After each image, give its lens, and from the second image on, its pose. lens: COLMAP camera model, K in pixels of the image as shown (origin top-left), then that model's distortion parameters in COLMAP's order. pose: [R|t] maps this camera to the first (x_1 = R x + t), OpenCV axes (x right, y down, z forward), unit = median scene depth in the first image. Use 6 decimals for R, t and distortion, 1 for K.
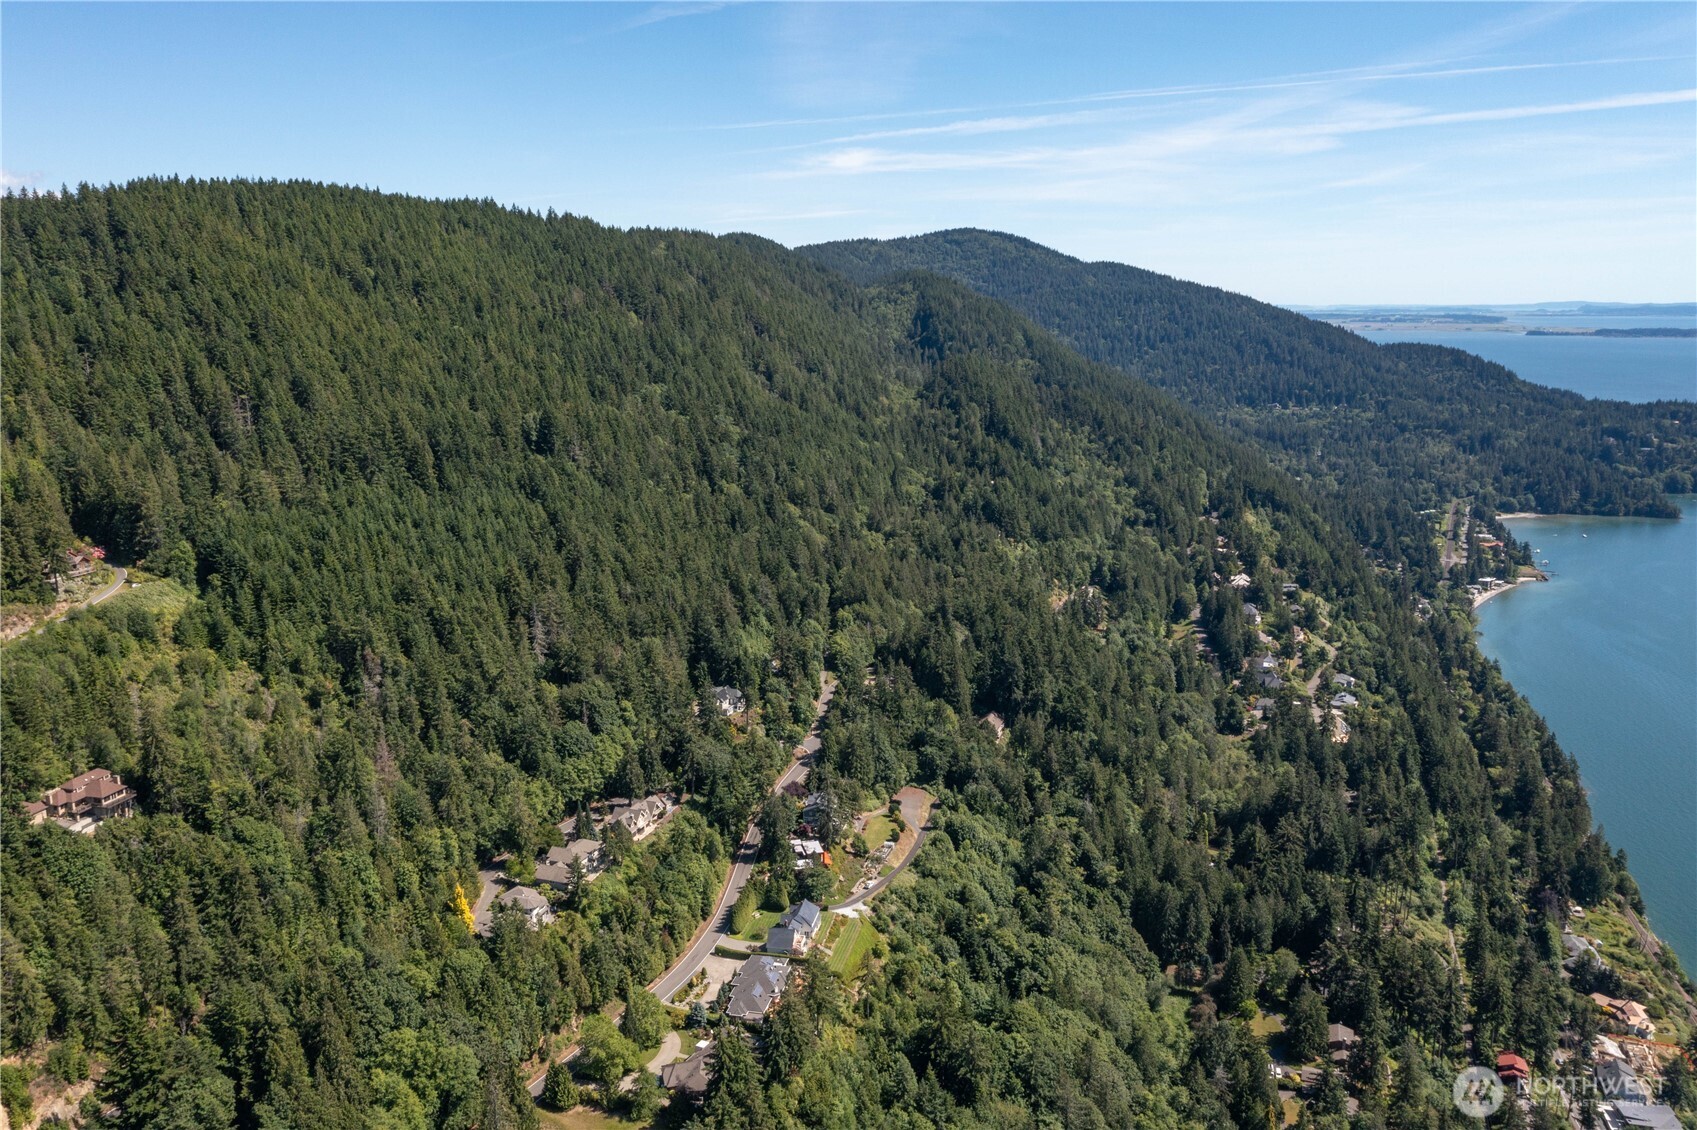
lens RADIAL K [[1343.4, 0, 854.6], [0, 1343.4, 527.0], [0, 0, 1]] dist [-0.010174, 0.003986]
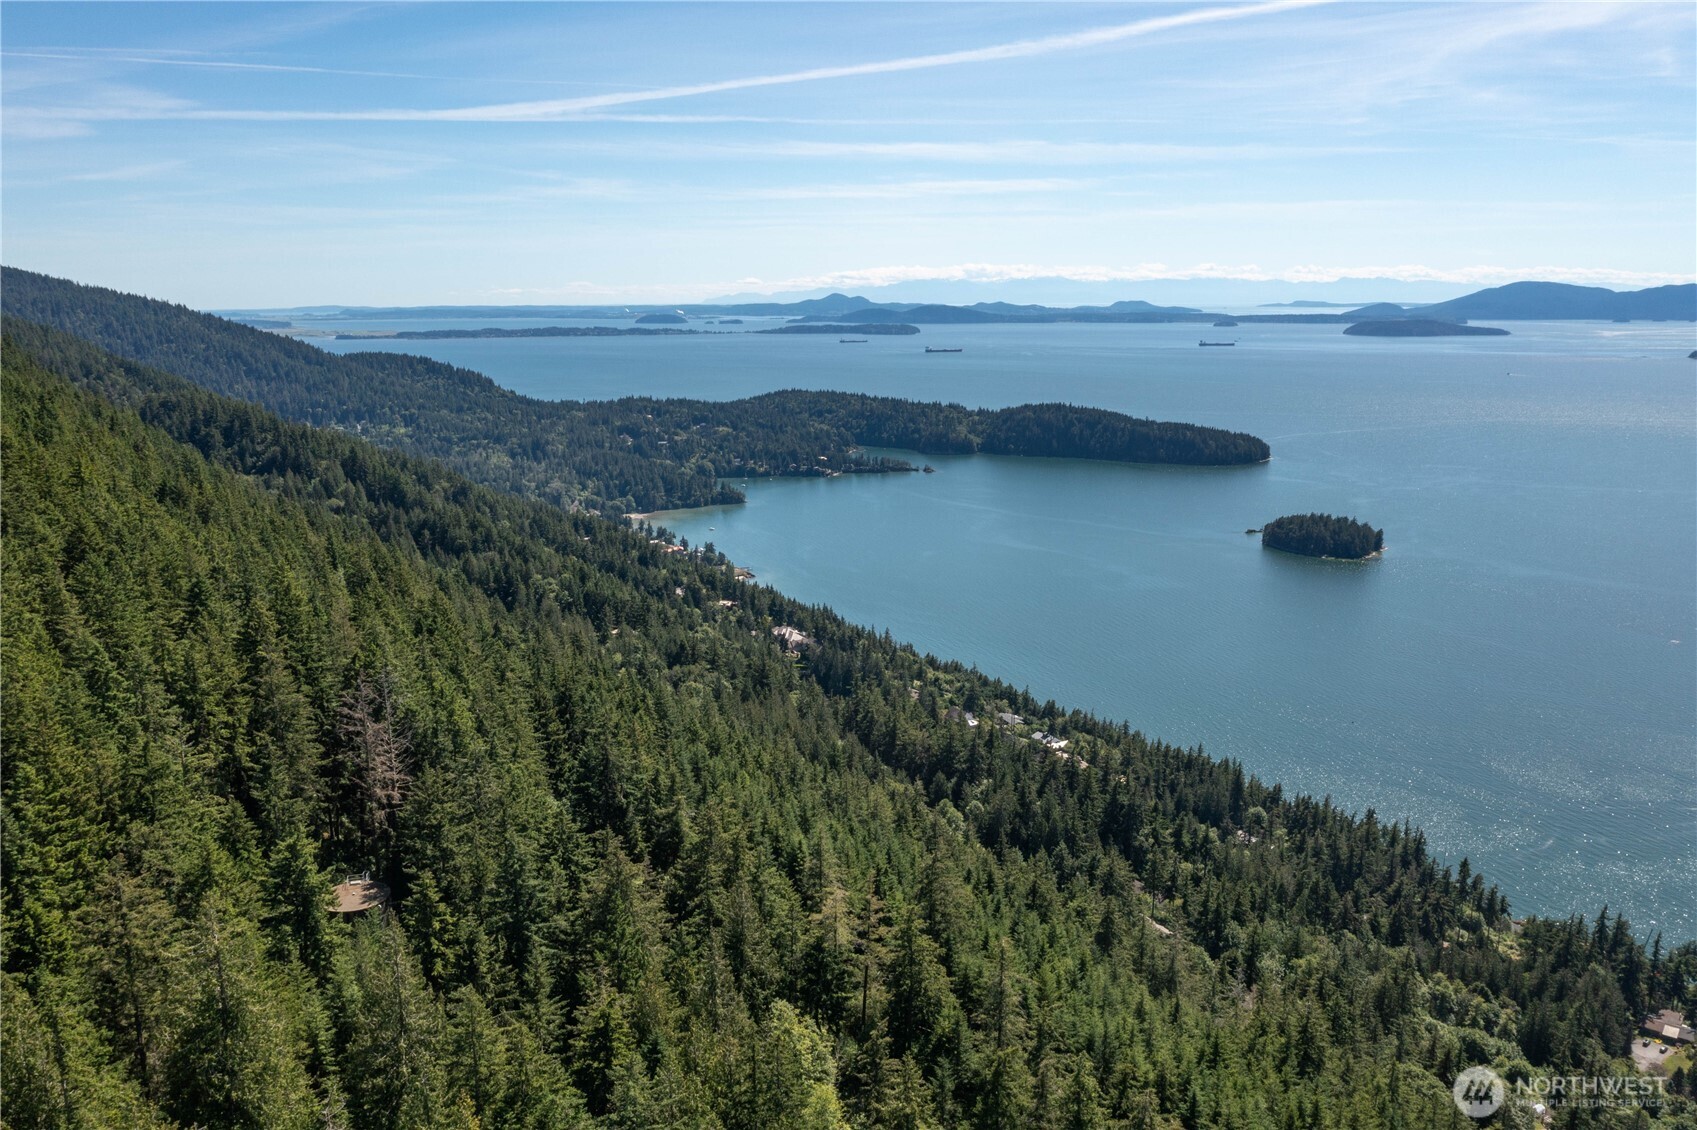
lens RADIAL K [[1336.2, 0, 846.3], [0, 1336.2, 560.9], [0, 0, 1]] dist [-0.017663, 0.014192]
pose [[0.653672, -0.146606, 0.742441, -0.376496], [0.129957, 0.988228, 0.080722, -0.083456], [-0.745536, 0.043720, 0.665030, 0.433101]]
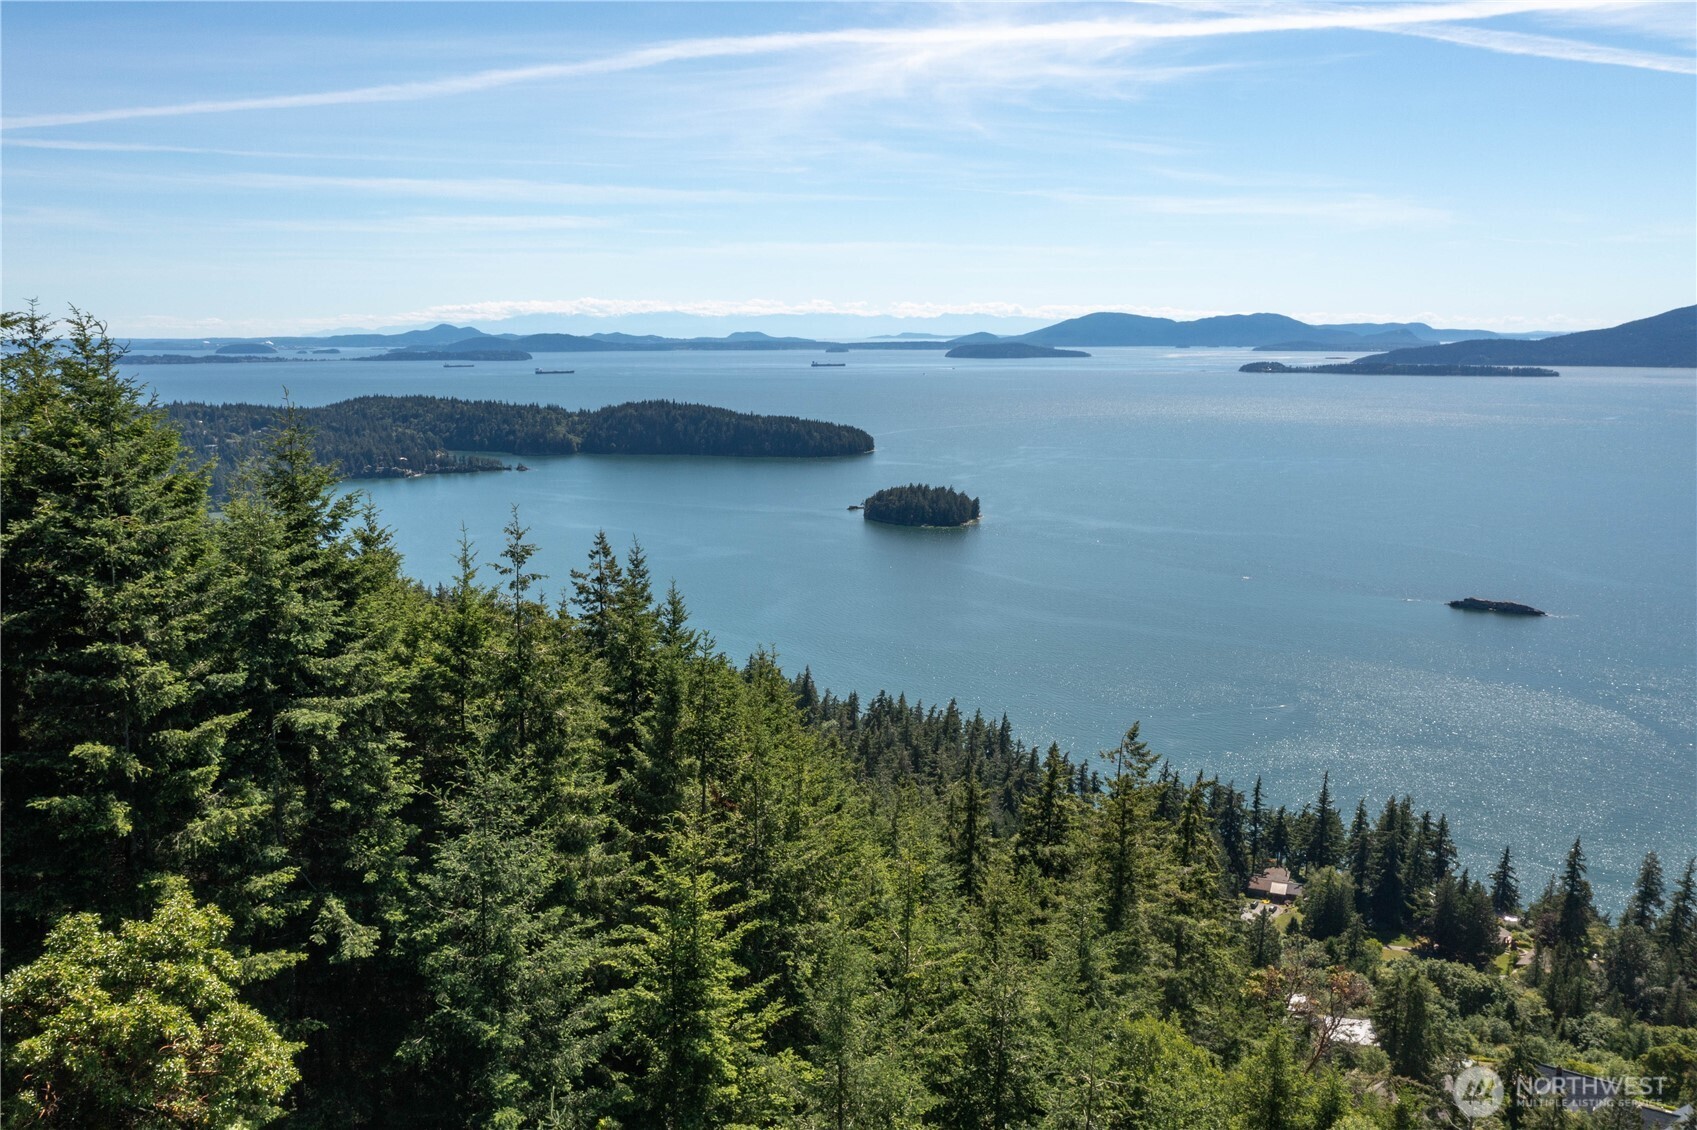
lens RADIAL K [[1341.6, 0, 846.6], [0, 1341.6, 566.4], [0, 0, 1]] dist [-0.014731, 0.000966]
pose [[0.421117, -0.154840, 0.893692, -0.249572], [0.153950, 0.983226, 0.097809, 0.010617], [-0.893845, 0.096394, 0.437891, 0.469124]]
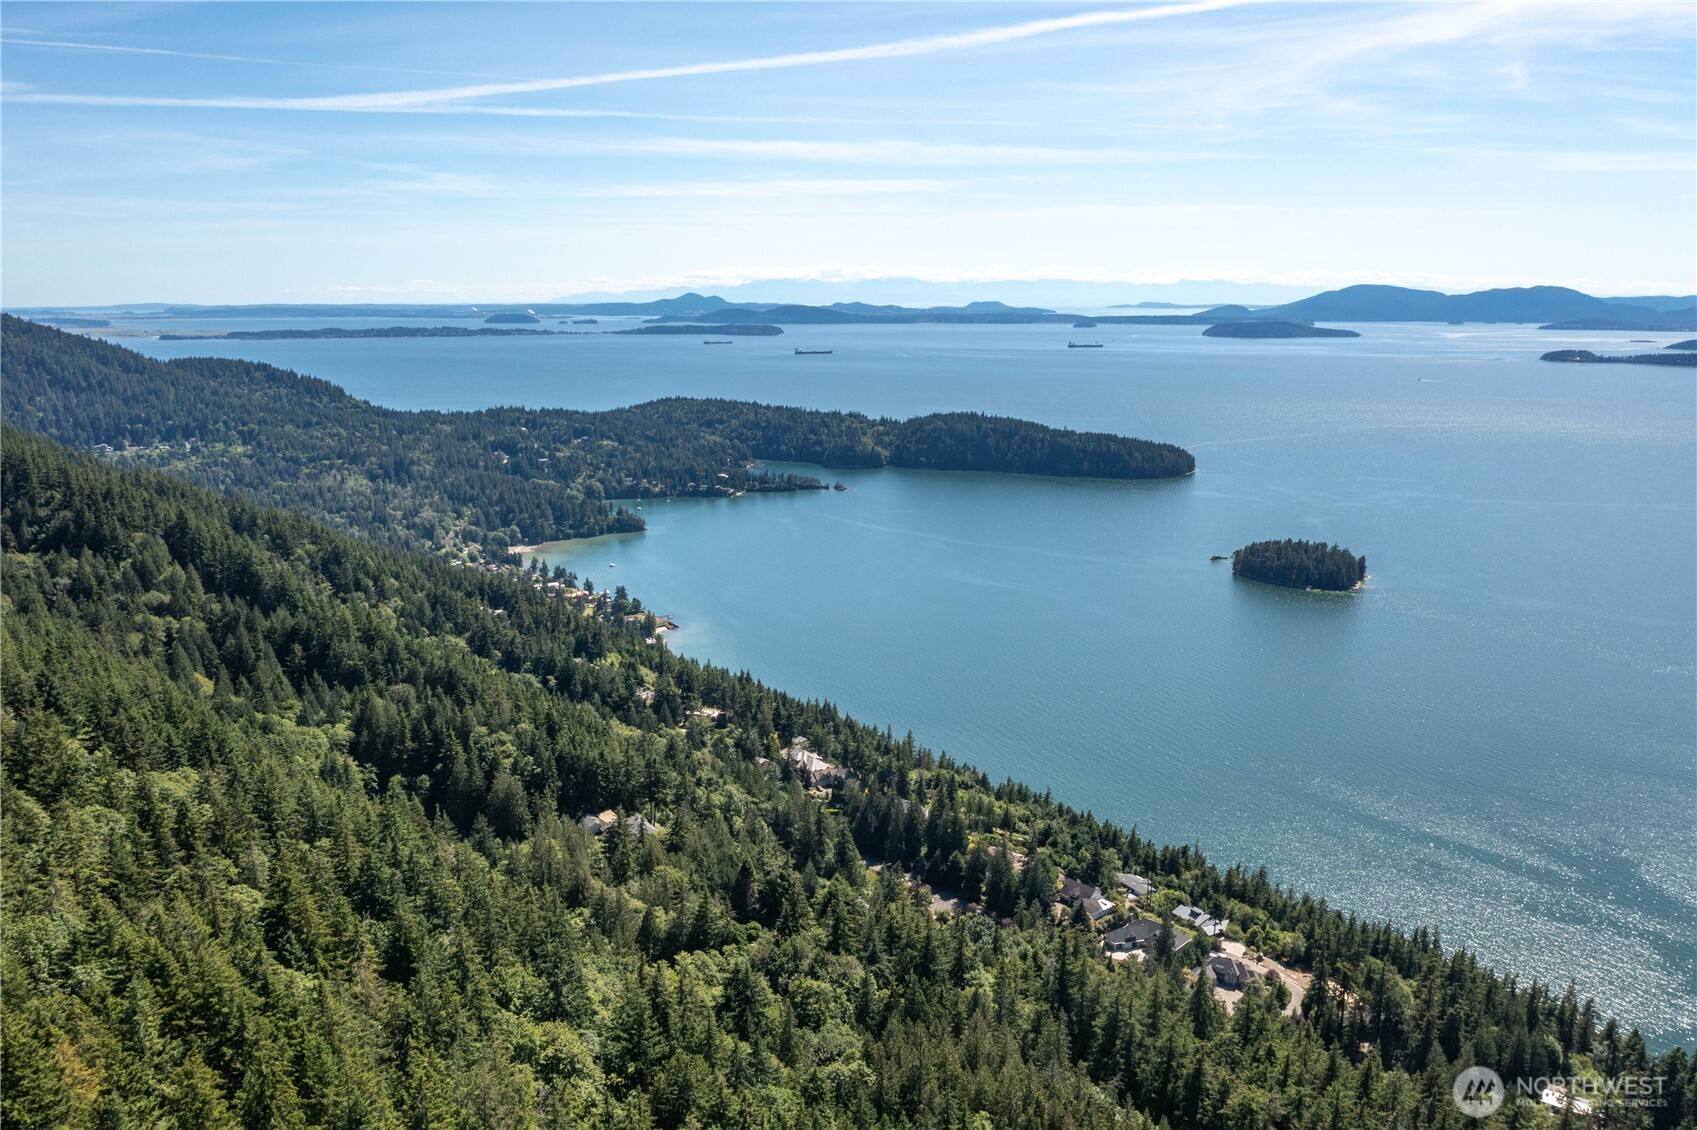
lens RADIAL K [[1335.5, 0, 848.2], [0, 1335.5, 565.3], [0, 0, 1]] dist [-0.017179, 0.013814]
pose [[0.566425, -0.159700, 0.808491, -0.236259], [0.137064, 0.985636, 0.098664, -0.128897], [-0.812635, 0.054929, 0.580178, 0.678563]]
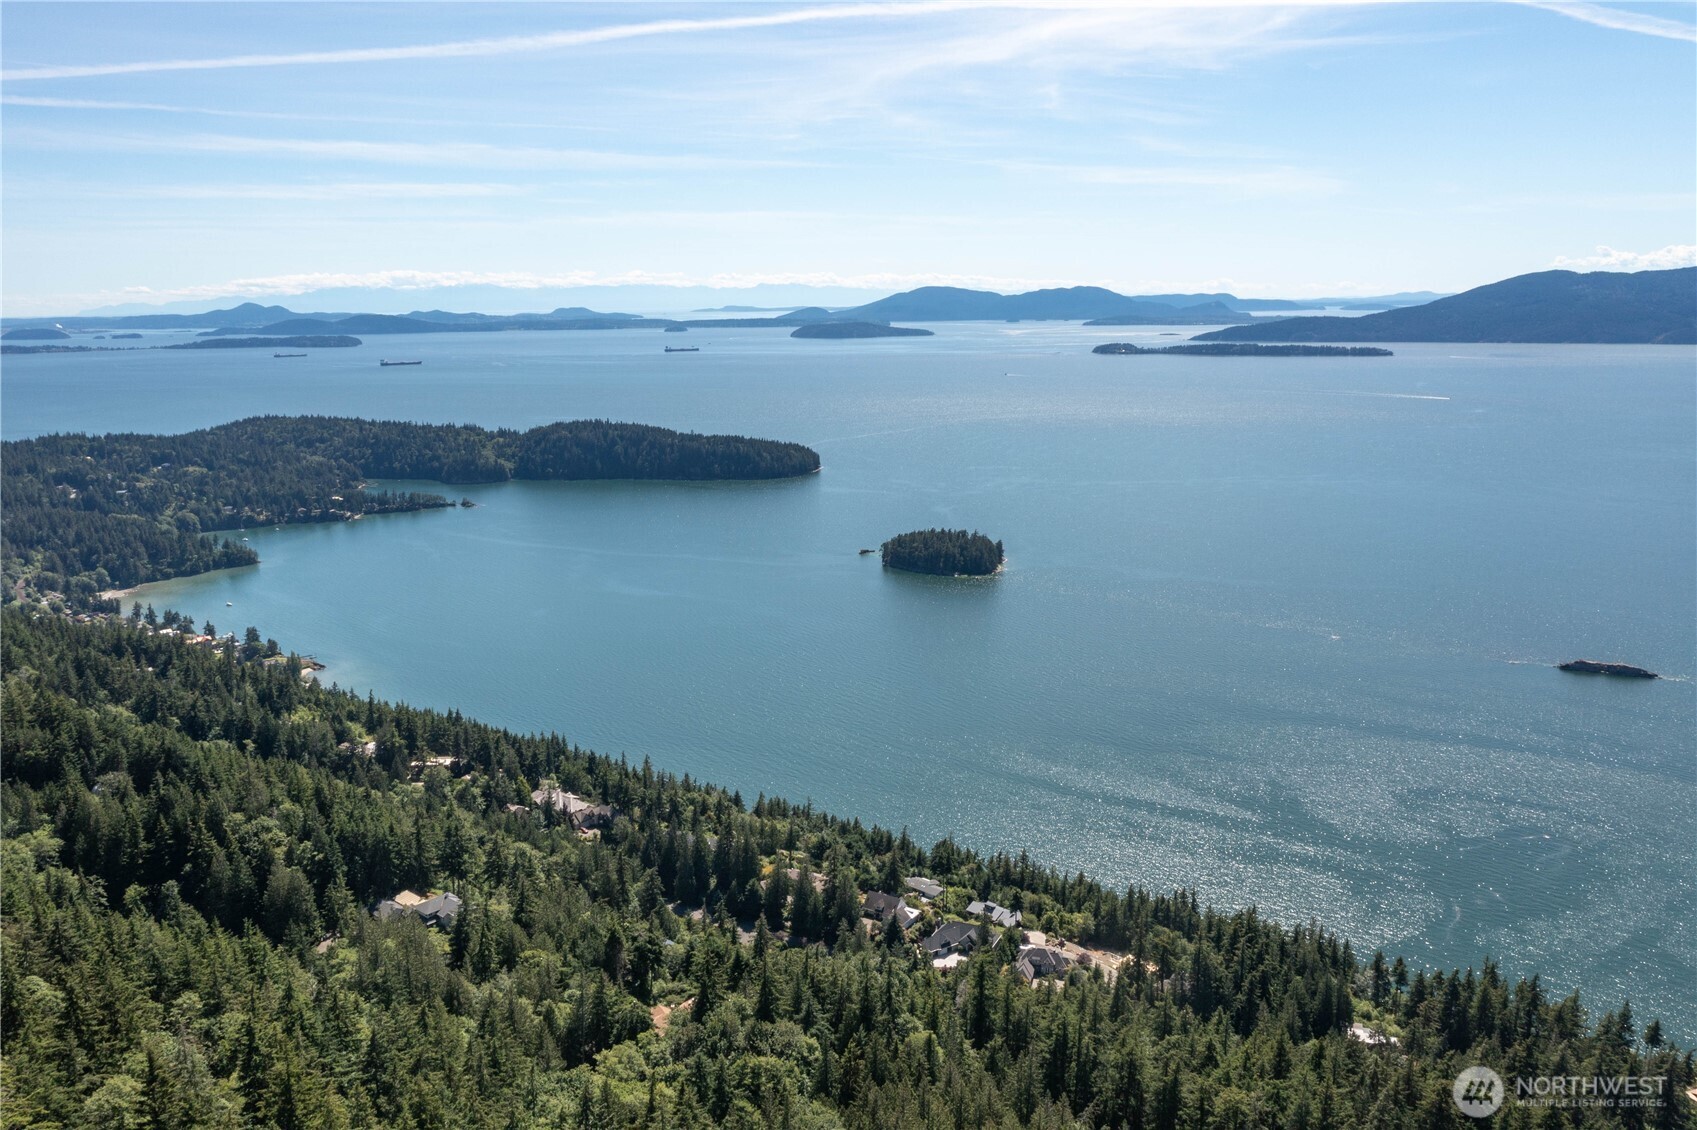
lens RADIAL K [[1327.8, 0, 848.9], [0, 1327.8, 563.7], [0, 0, 1]] dist [-0.017301, 0.009231]
pose [[0.291959, -0.187212, 0.937929, -0.241318], [0.171390, 0.975023, 0.141266, -0.142354], [-0.940949, 0.119508, 0.316753, 0.762322]]
